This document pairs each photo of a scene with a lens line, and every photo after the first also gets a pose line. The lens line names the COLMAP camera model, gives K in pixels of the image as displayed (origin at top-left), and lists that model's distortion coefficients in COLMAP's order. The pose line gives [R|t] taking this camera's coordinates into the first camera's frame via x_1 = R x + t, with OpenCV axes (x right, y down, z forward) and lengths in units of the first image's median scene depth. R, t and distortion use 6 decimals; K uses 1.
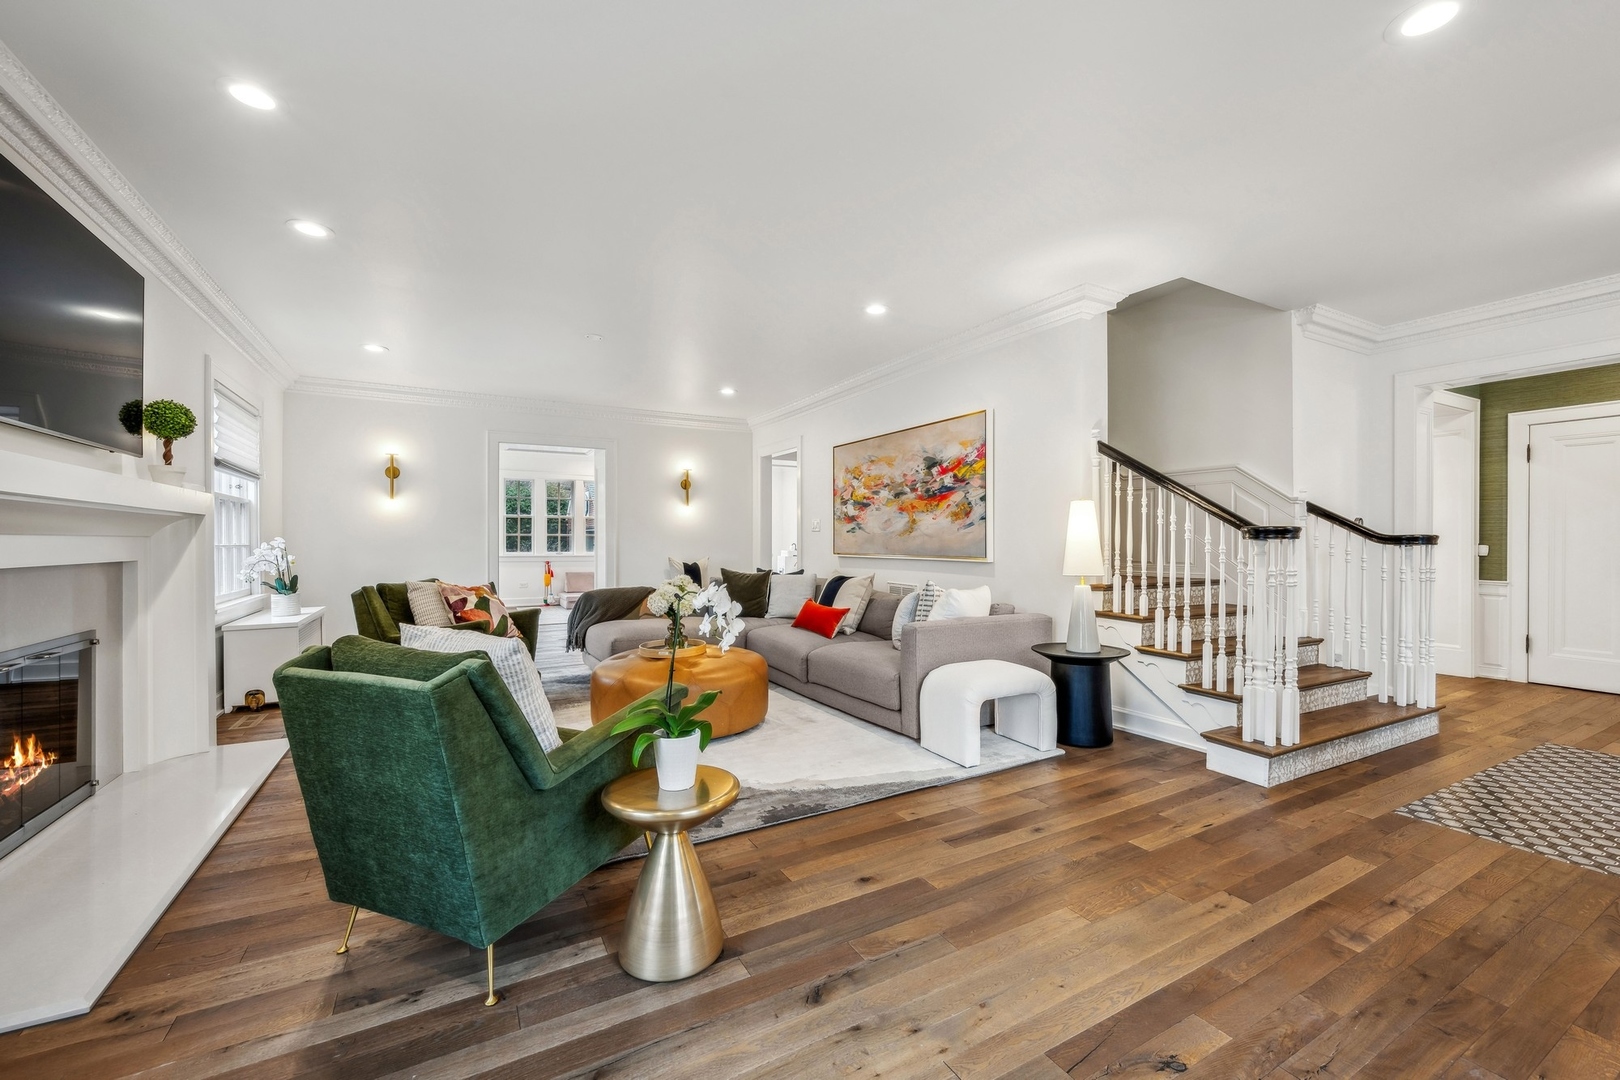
lens RADIAL K [[659.8, 0, 810.0], [0, 659.8, 540.0], [0, 0, 1]] dist [0.000806, 0.000043]
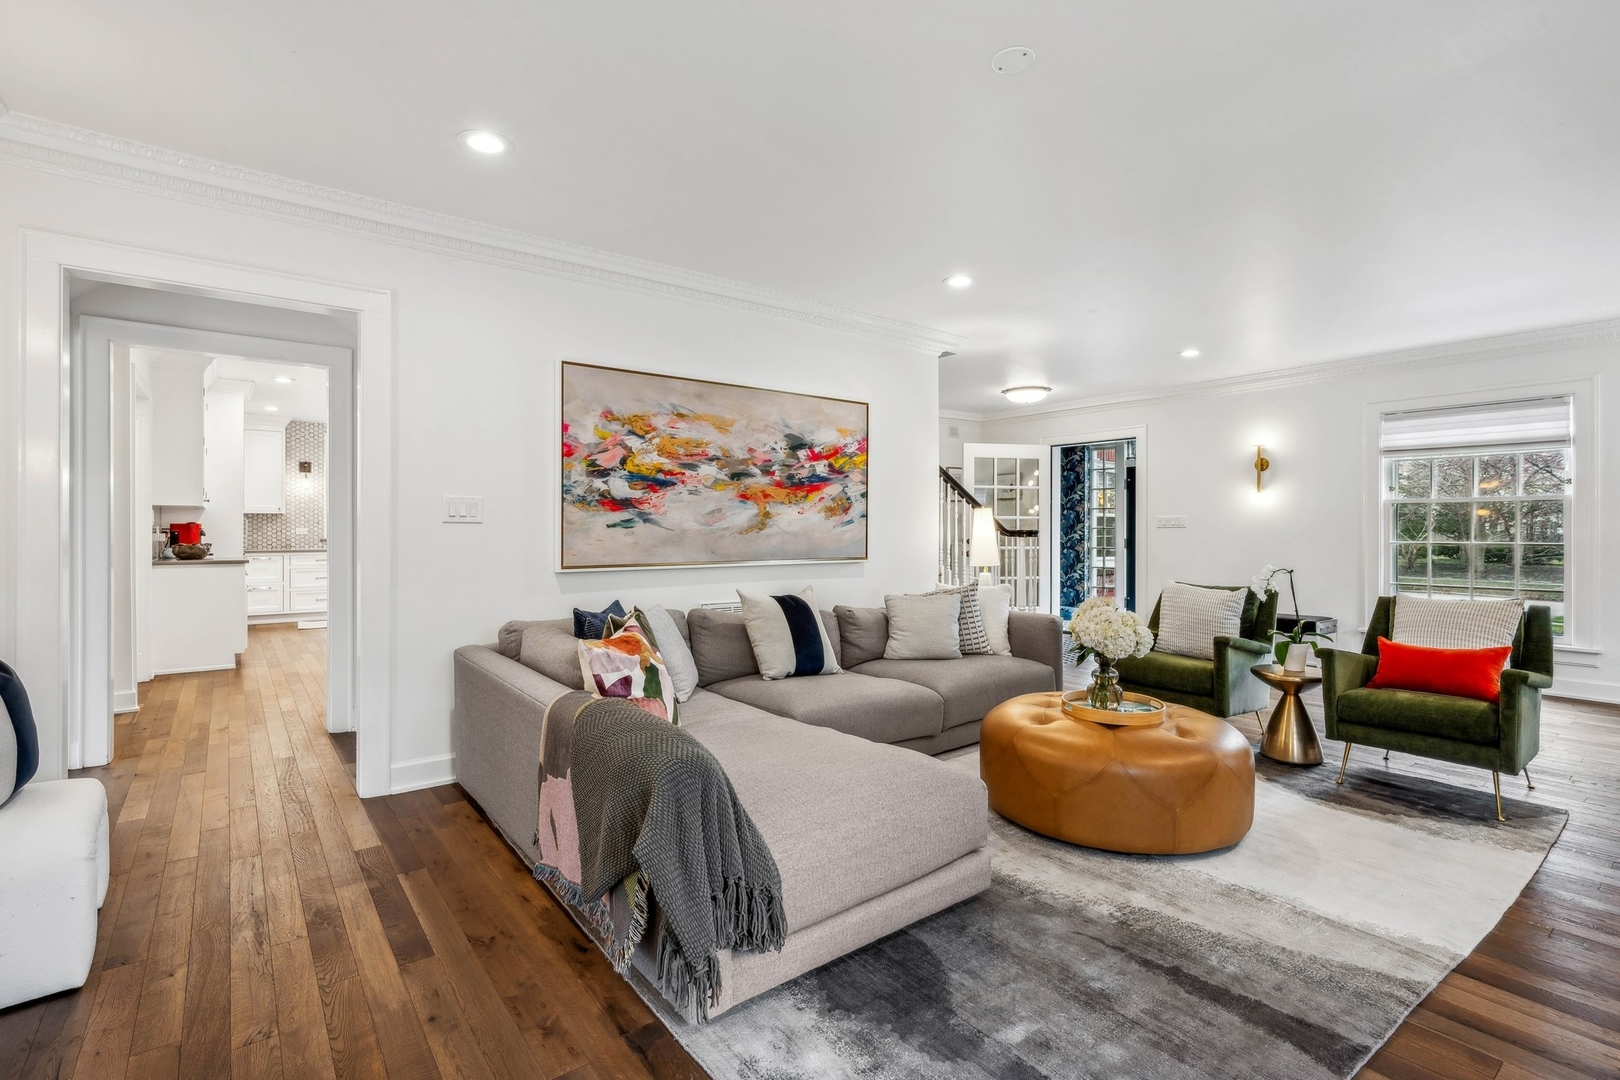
lens RADIAL K [[745.5, 0, 806.9], [0, 745.5, 530.0], [0, 0, 1]] dist [-0.002826, -0.000156]
pose [[-0.148680, -0.004412, 0.988876, -0.727254], [-0.004225, 0.999984, 0.003826, -0.015171], [-0.988876, -0.003609, -0.148696, 1.144848]]
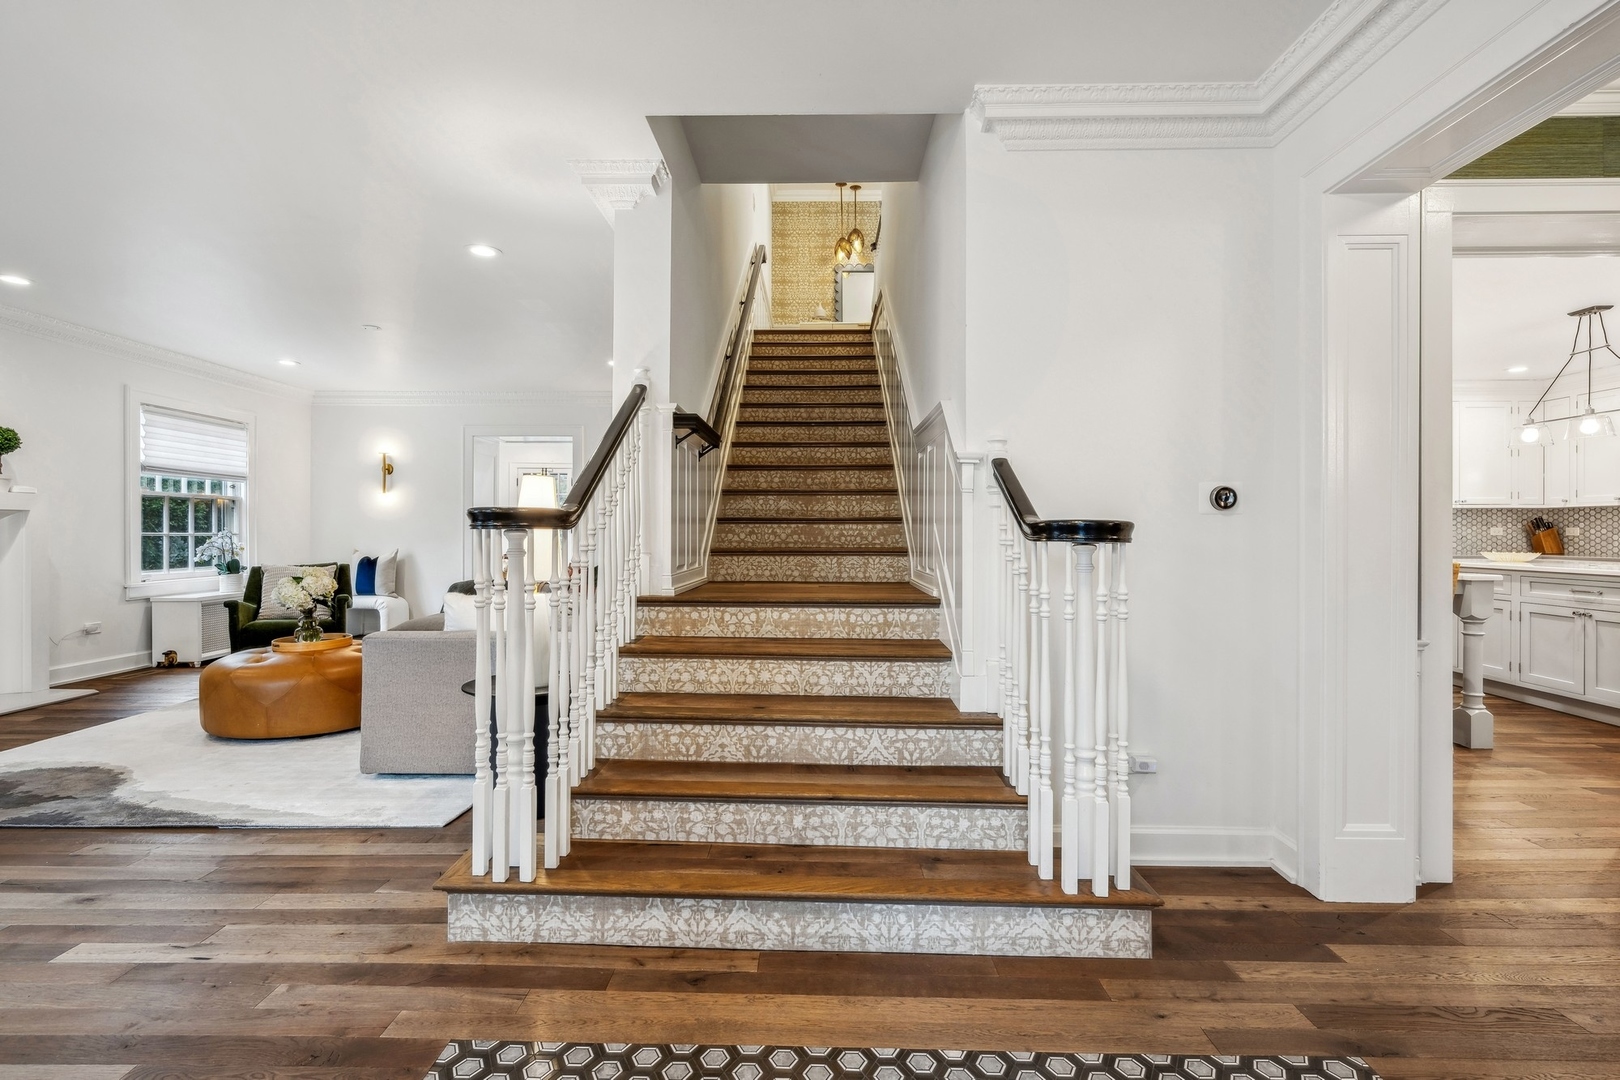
lens RADIAL K [[745.5, 0, 806.9], [0, 745.5, 530.0], [0, 0, 1]] dist [-0.002826, -0.000156]
pose [[0.863536, 0.000861, -0.504286, 0.788277], [-0.001223, 0.999999, -0.000388, -0.000876], [0.504286, 0.000952, 0.863536, 0.344251]]
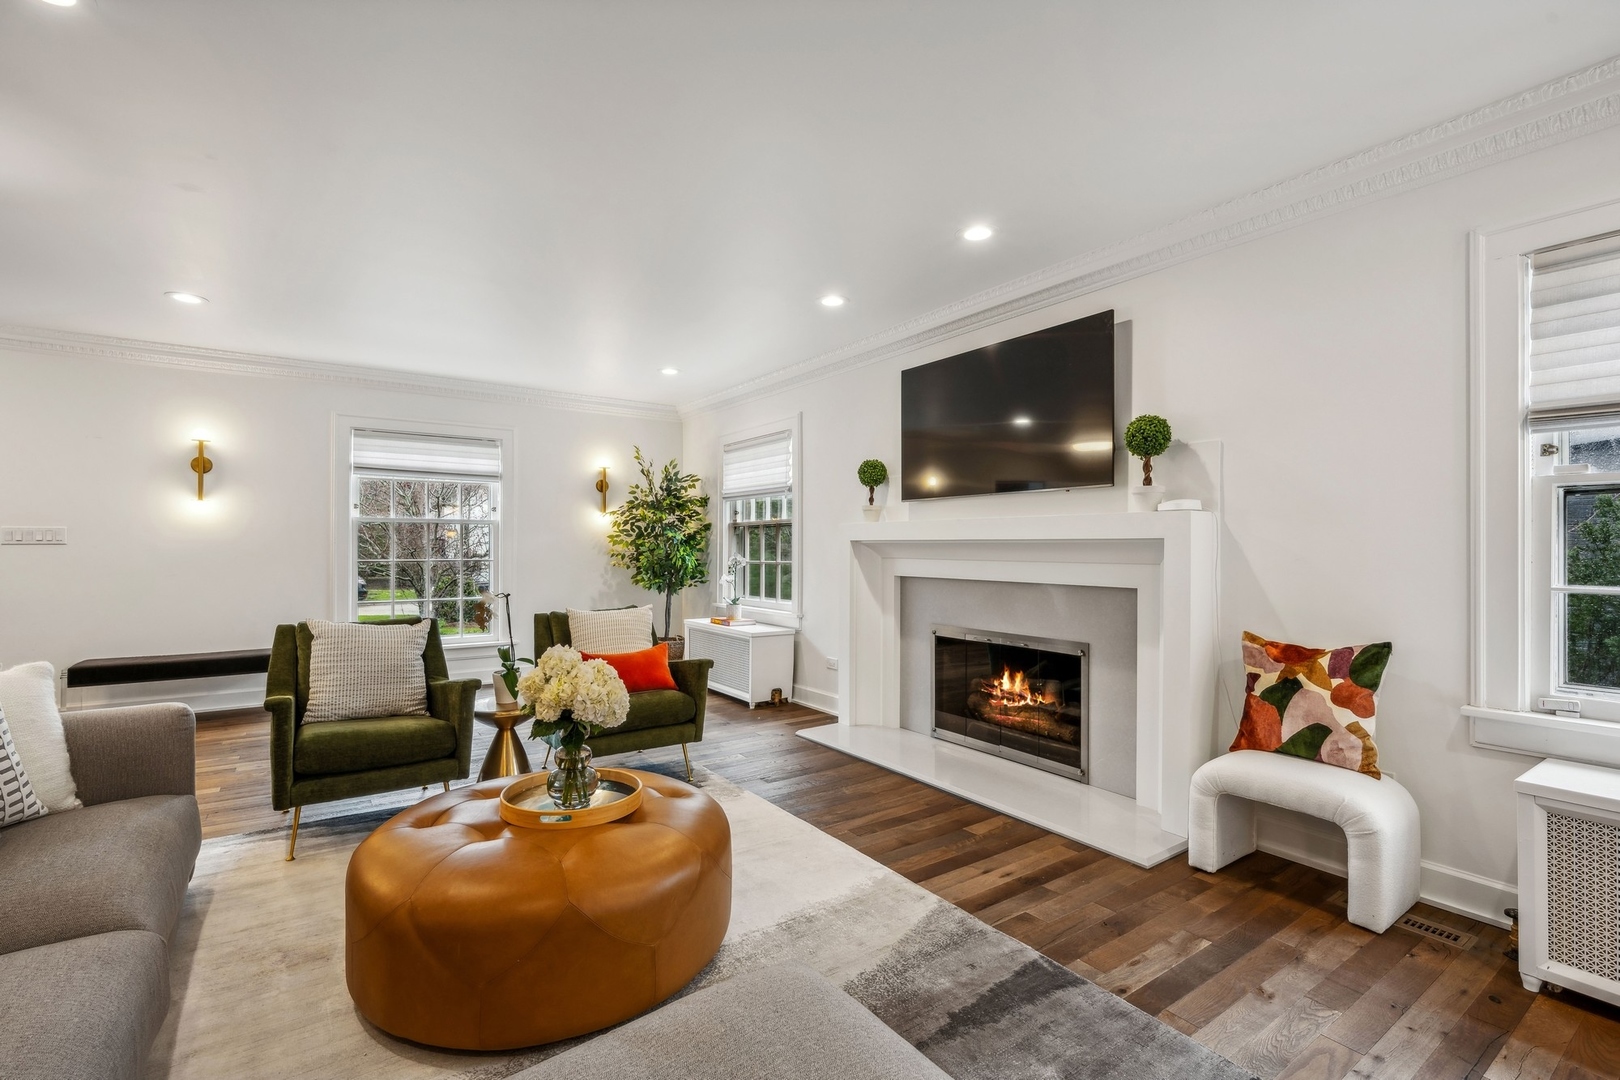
lens RADIAL K [[717.2, 0, 818.5], [0, 717.2, 548.0], [0, 0, 1]] dist [-0.002242, -0.000401]
pose [[-0.994163, -0.005156, -0.107767, -0.257731], [-0.004974, 0.999986, -0.001957, -0.016414], [0.107776, -0.001410, -0.994174, 1.243686]]
